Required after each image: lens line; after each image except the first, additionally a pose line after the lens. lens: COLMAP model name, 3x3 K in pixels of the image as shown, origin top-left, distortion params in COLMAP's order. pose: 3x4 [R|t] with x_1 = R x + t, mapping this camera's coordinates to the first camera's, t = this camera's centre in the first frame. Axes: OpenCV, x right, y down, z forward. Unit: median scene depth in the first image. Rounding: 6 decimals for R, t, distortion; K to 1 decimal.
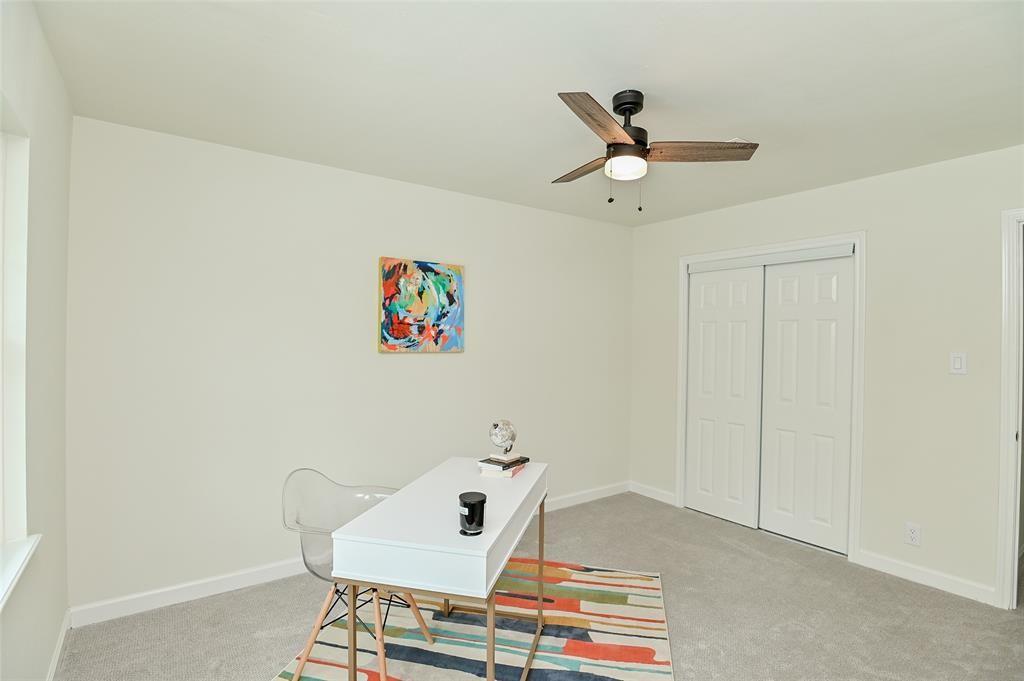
lens RADIAL K [[501.7, 0, 515.2], [0, 501.7, 337.6], [0, 0, 1]] dist [-0.024729, -0.003758]
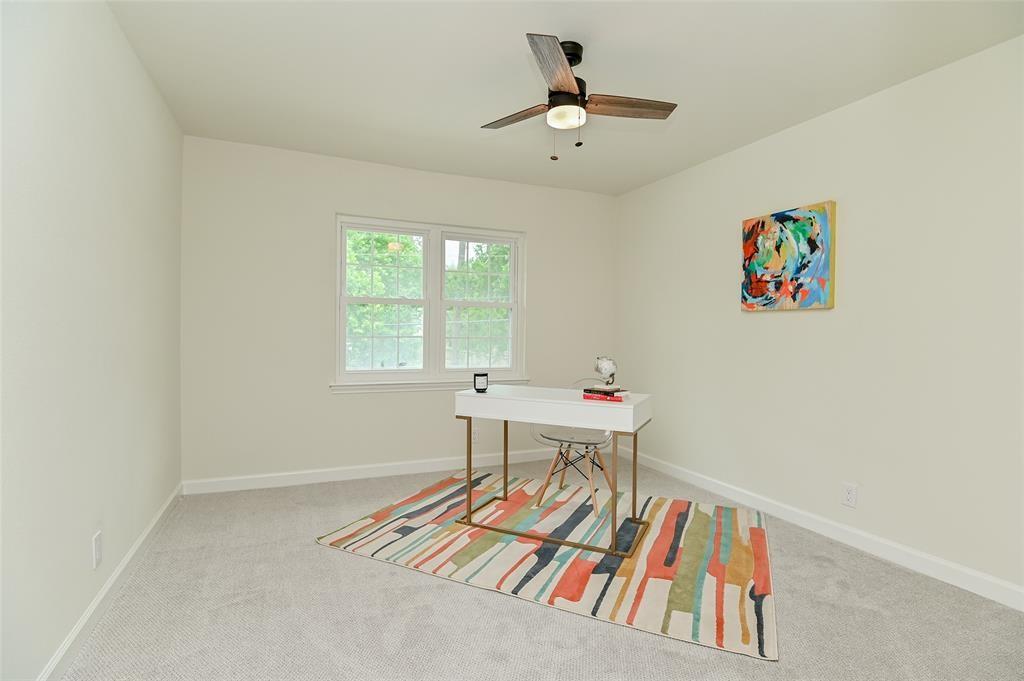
lens RADIAL K [[501.7, 0, 515.2], [0, 501.7, 337.6], [0, 0, 1]] dist [-0.024729, -0.003758]
pose [[-0.218029, -0.000615, -0.975942, 0.819990], [-0.012202, 0.999923, 0.002096, 0.084057], [0.975866, 0.012366, -0.218019, 0.725996]]
